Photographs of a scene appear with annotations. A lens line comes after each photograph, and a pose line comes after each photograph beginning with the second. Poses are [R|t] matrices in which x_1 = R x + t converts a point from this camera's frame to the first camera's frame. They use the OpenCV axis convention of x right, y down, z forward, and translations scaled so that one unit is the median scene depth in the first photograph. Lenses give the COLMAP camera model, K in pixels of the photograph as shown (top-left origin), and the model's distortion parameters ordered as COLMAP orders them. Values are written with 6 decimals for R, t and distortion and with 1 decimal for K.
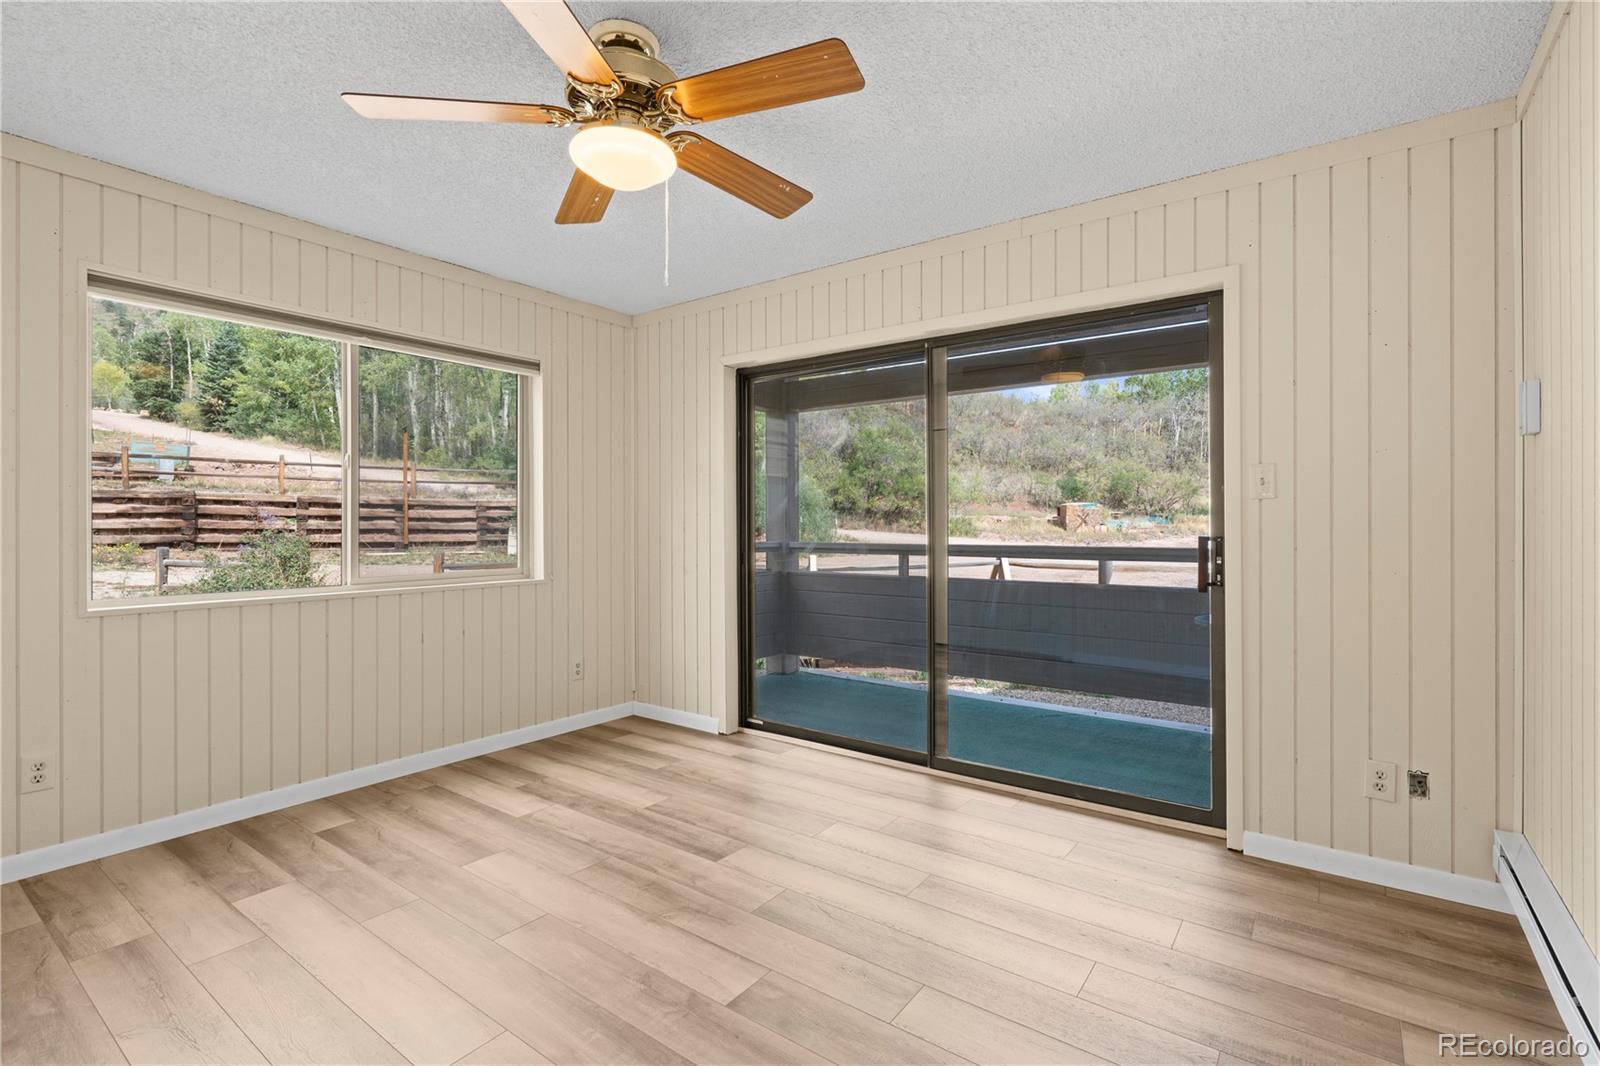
lens RADIAL K [[737.8, 0, 802.0], [0, 737.8, 524.3], [0, 0, 1]] dist [-0.003346, -0.000615]
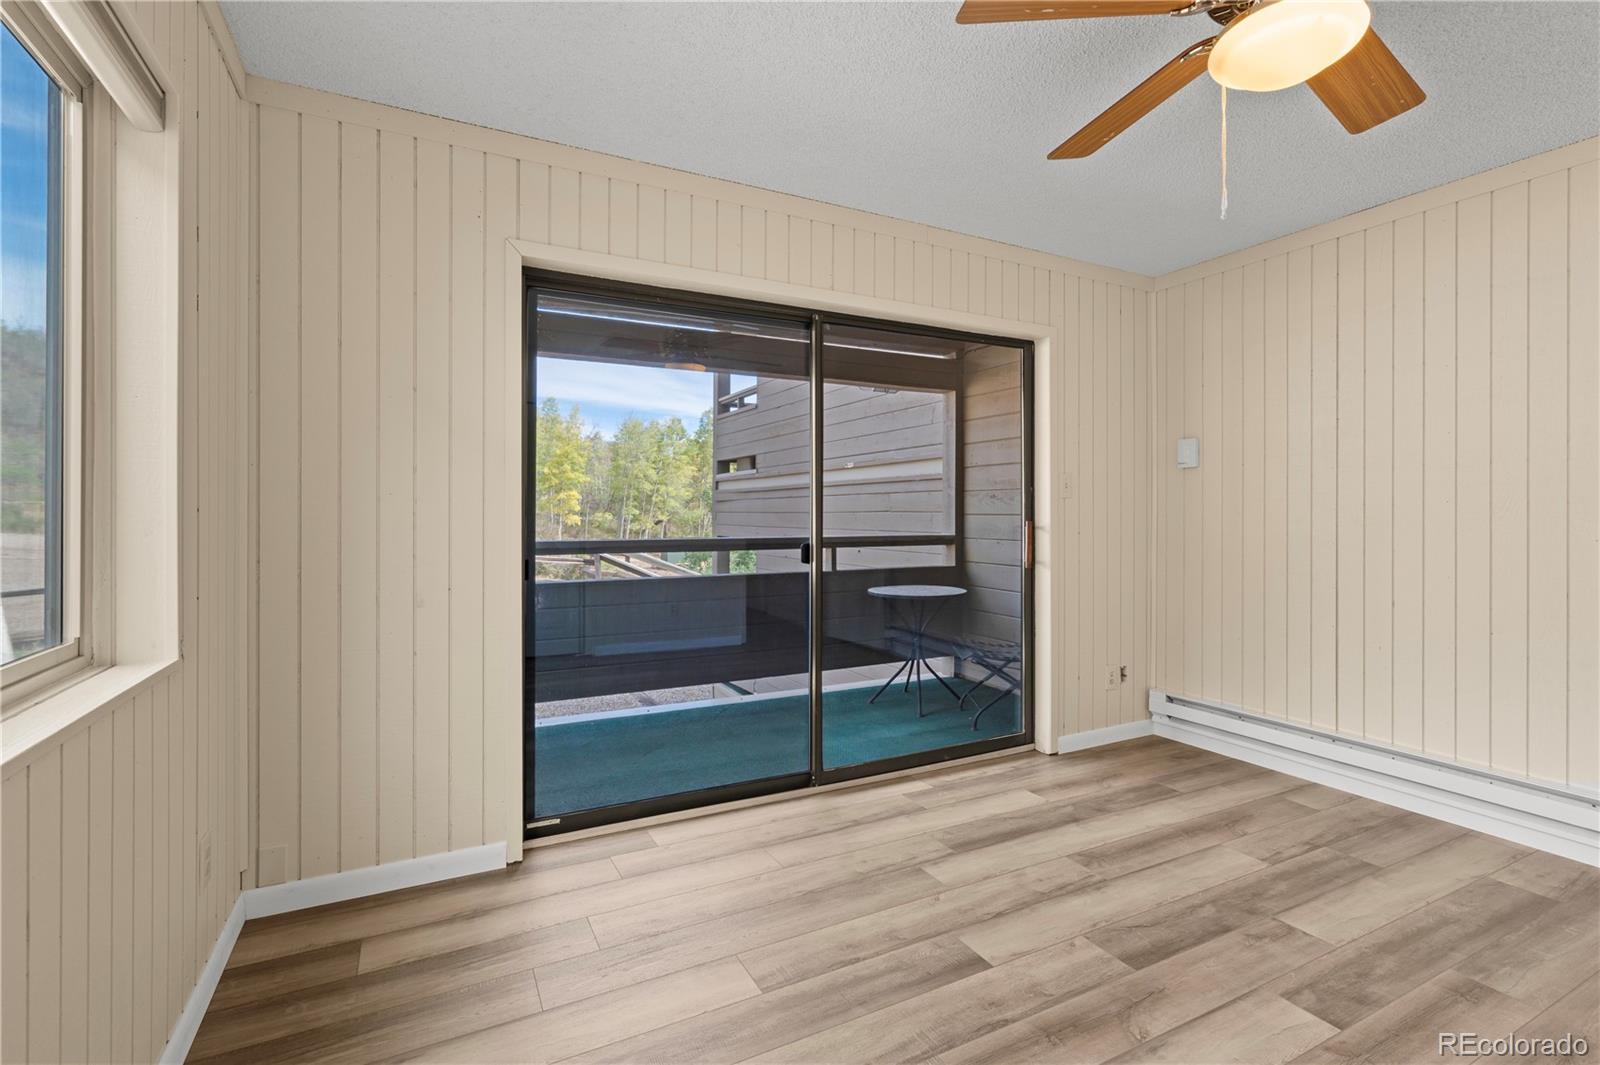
lens RADIAL K [[732.6, 0, 797.2], [0, 732.6, 513.7], [0, 0, 1]] dist [-0.004968, -0.000237]
pose [[0.444480, 0.002903, 0.895784, -0.756310], [0.001472, 0.999991, -0.003971, 0.000759], [-0.895787, 0.003083, 0.444472, 0.734984]]
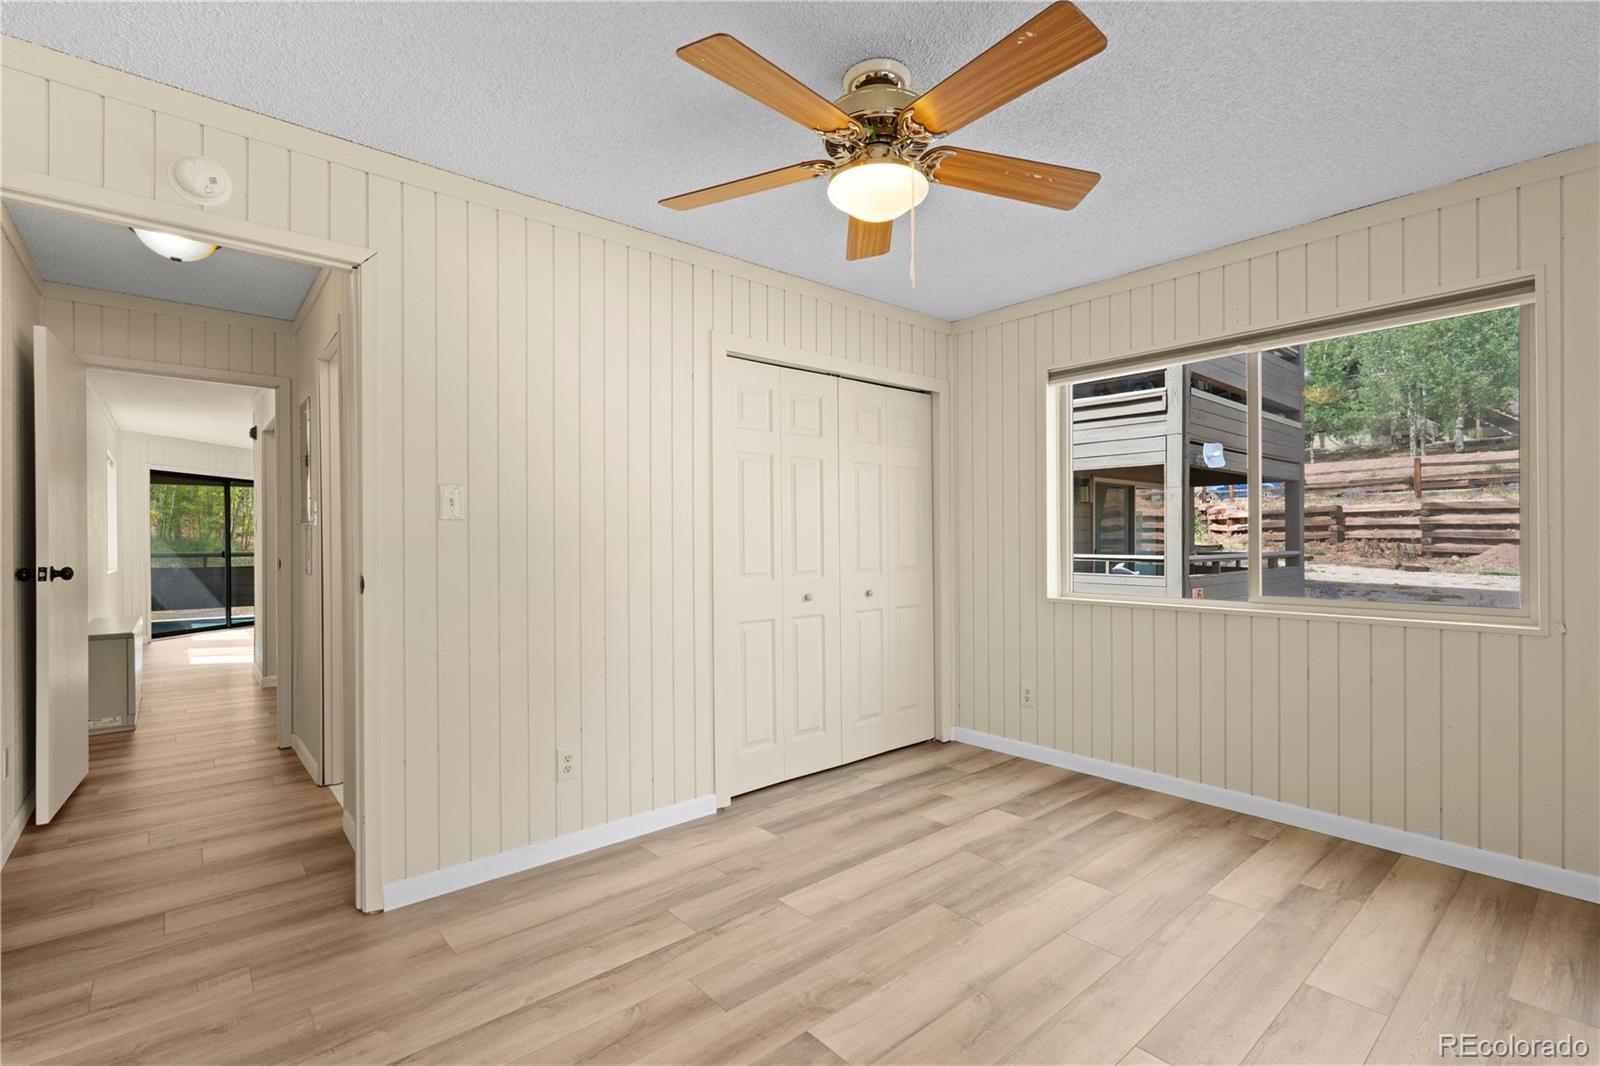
lens RADIAL K [[725.0, 0, 799.7], [0, 725.0, 516.8], [0, 0, 1]] dist [0.000122, -0.000205]
pose [[-0.229063, -0.025902, -0.973067, 0.528282], [0.006803, 0.999579, -0.028209, -0.007392], [0.973388, -0.013082, -0.228790, 0.745663]]
